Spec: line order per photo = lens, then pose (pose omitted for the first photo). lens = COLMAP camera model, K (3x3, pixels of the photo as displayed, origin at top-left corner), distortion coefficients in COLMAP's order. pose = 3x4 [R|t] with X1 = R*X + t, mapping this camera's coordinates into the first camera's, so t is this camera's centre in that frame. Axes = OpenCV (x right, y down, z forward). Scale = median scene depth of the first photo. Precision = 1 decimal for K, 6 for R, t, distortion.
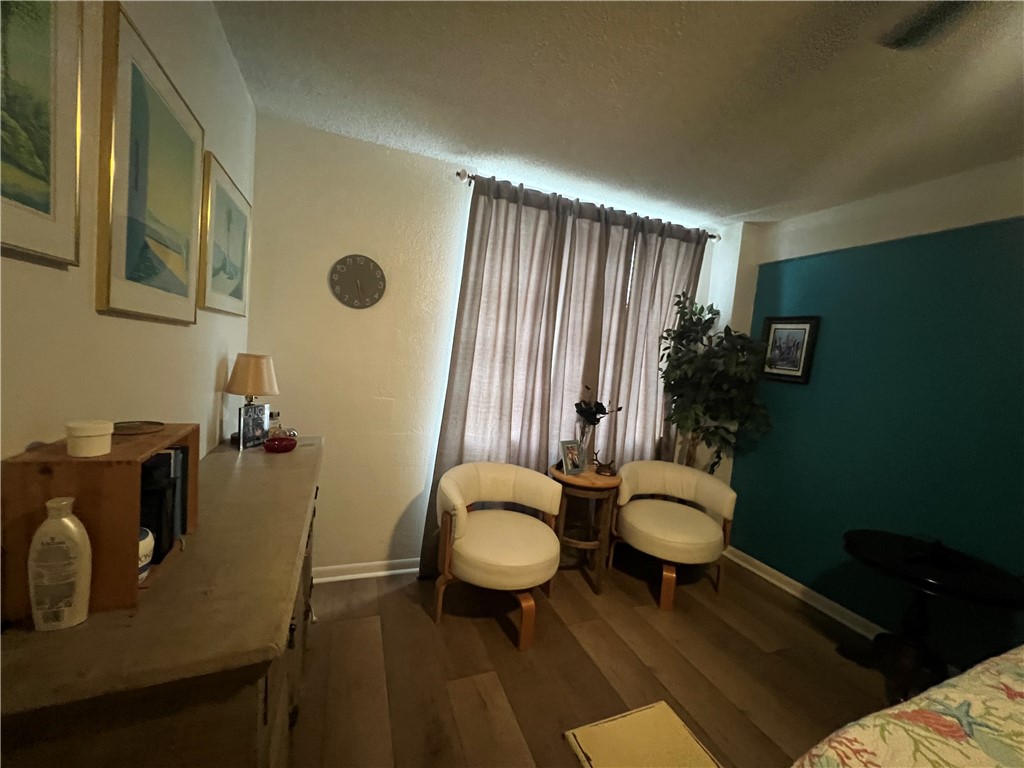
lens RADIAL K [[414.6, 0, 514.3], [0, 414.6, 386.5], [0, 0, 1]] dist [0.000752, -0.000058]
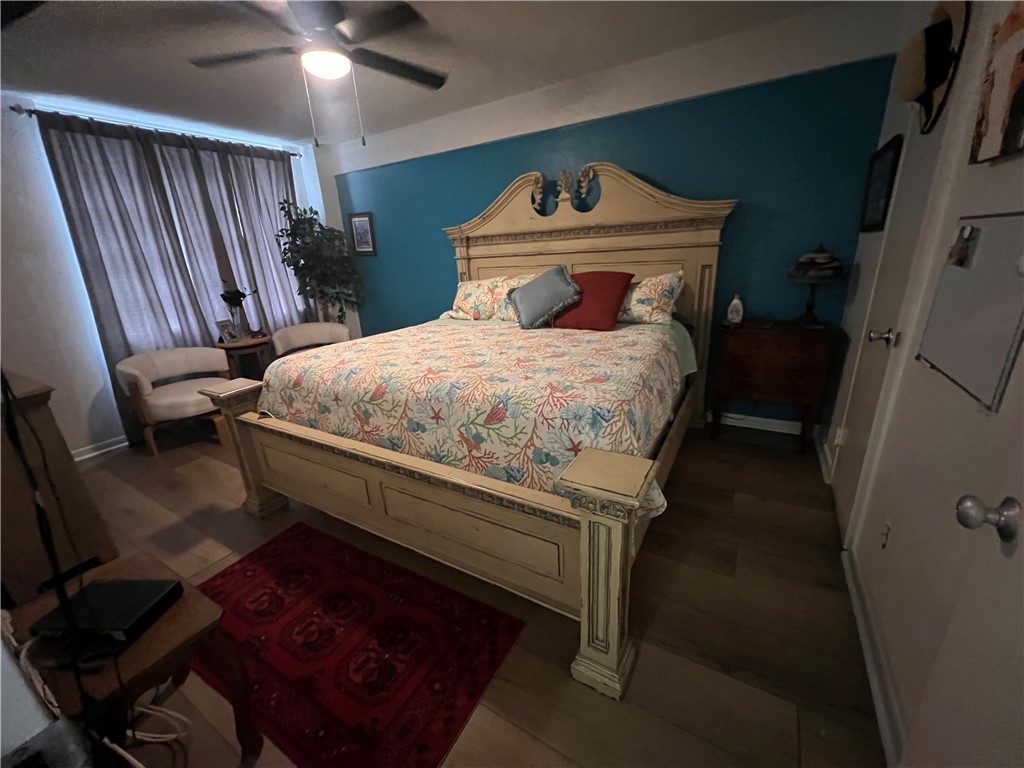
lens RADIAL K [[414.6, 0, 514.3], [0, 414.6, 386.5], [0, 0, 1]] dist [0.000752, -0.000058]
pose [[0.786834, -0.314131, 0.531238, 0.089988], [0.172346, 0.938367, 0.299607, 0.084428], [-0.592612, -0.144184, 0.792478, -0.720216]]
